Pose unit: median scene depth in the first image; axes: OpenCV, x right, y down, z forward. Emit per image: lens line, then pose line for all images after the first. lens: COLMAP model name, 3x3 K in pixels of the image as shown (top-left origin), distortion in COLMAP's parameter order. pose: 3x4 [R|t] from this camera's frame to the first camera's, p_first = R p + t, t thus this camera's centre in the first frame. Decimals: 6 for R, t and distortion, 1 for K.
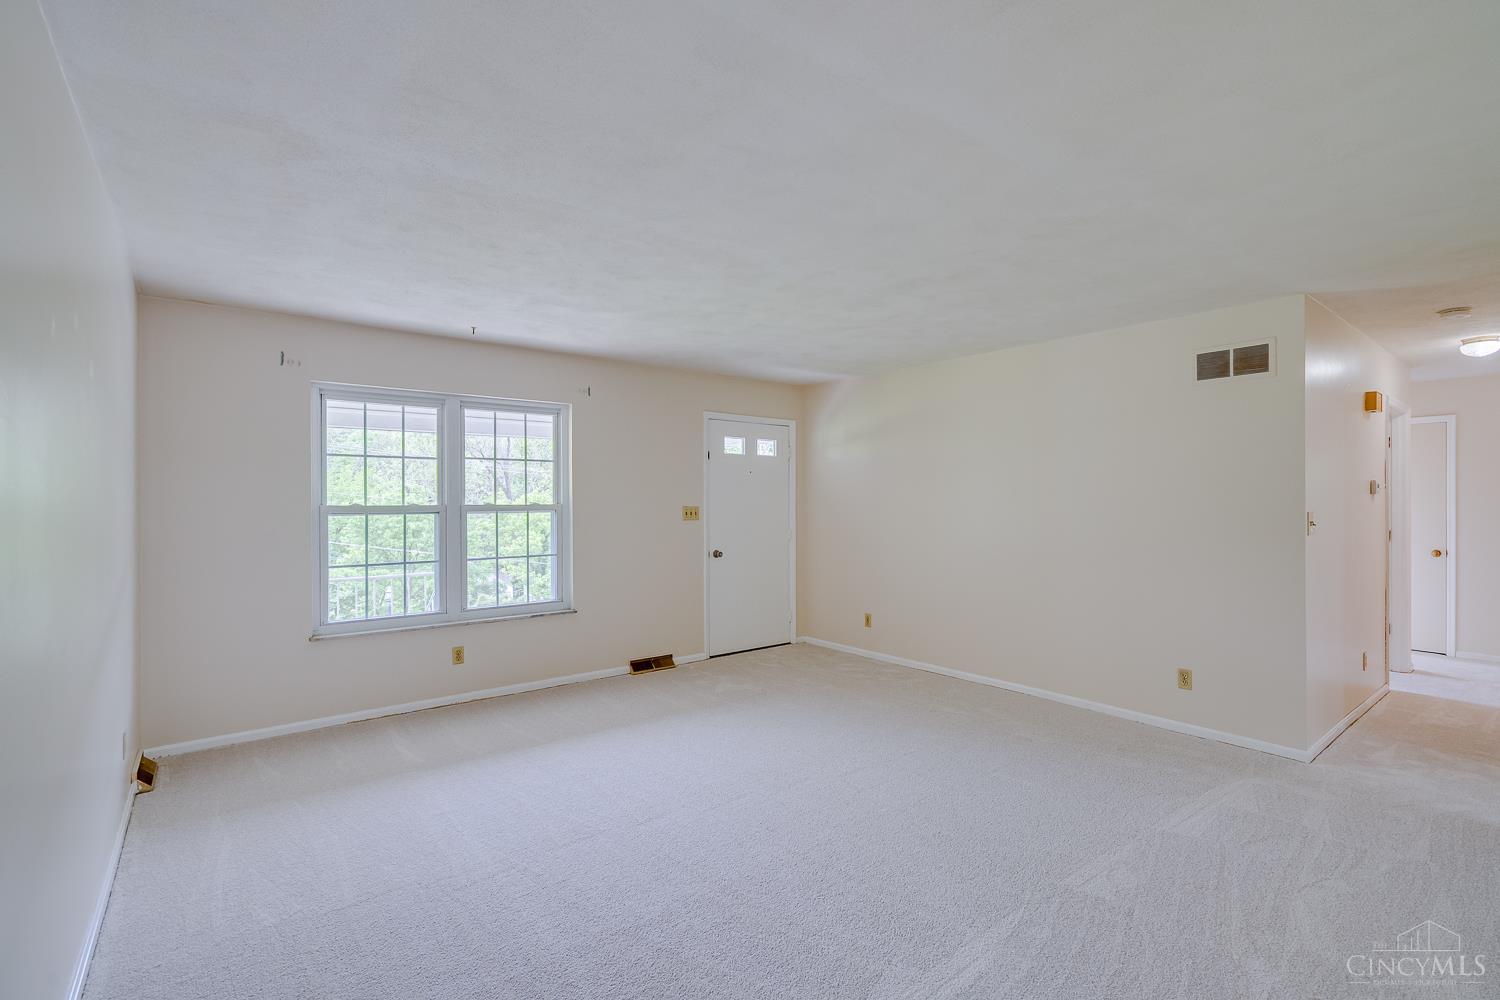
lens RADIAL K [[678.3, 0, 761.3], [0, 678.3, 502.1], [0, 0, 1]] dist [0.001698, 0.002096]
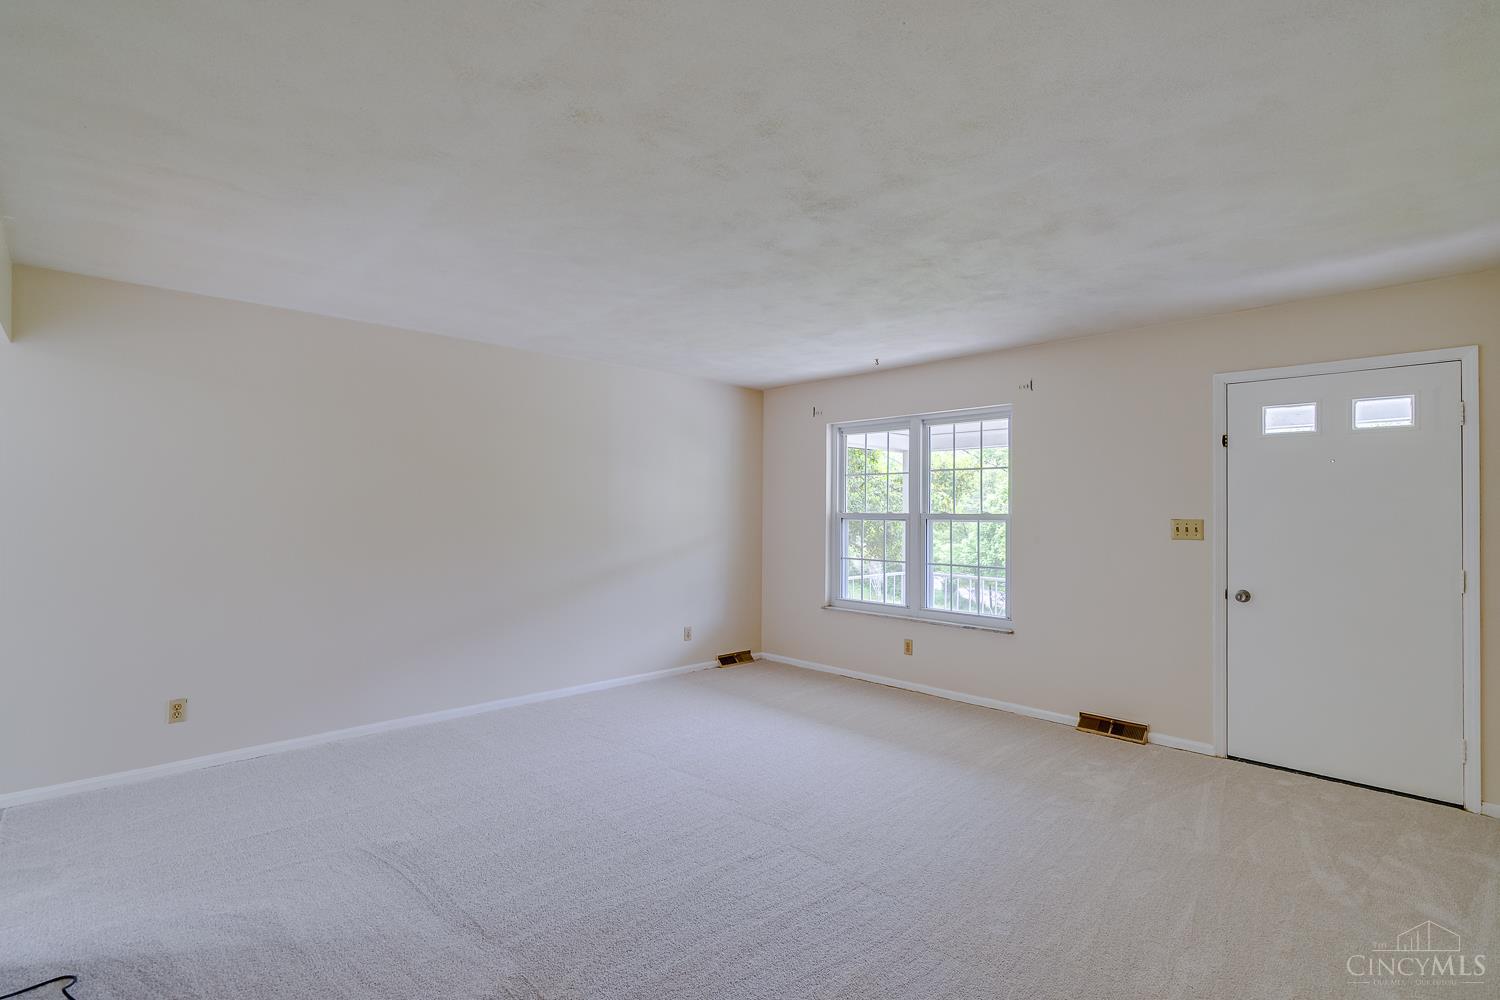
lens RADIAL K [[693.0, 0, 716.6], [0, 693.0, 497.5], [0, 0, 1]] dist [-0.000604, -0.000082]
pose [[0.080447, -0.015238, -0.996642, 0.616195], [-0.004990, 0.999864, -0.015690, -0.002615], [0.996746, 0.006236, 0.080360, 0.534265]]
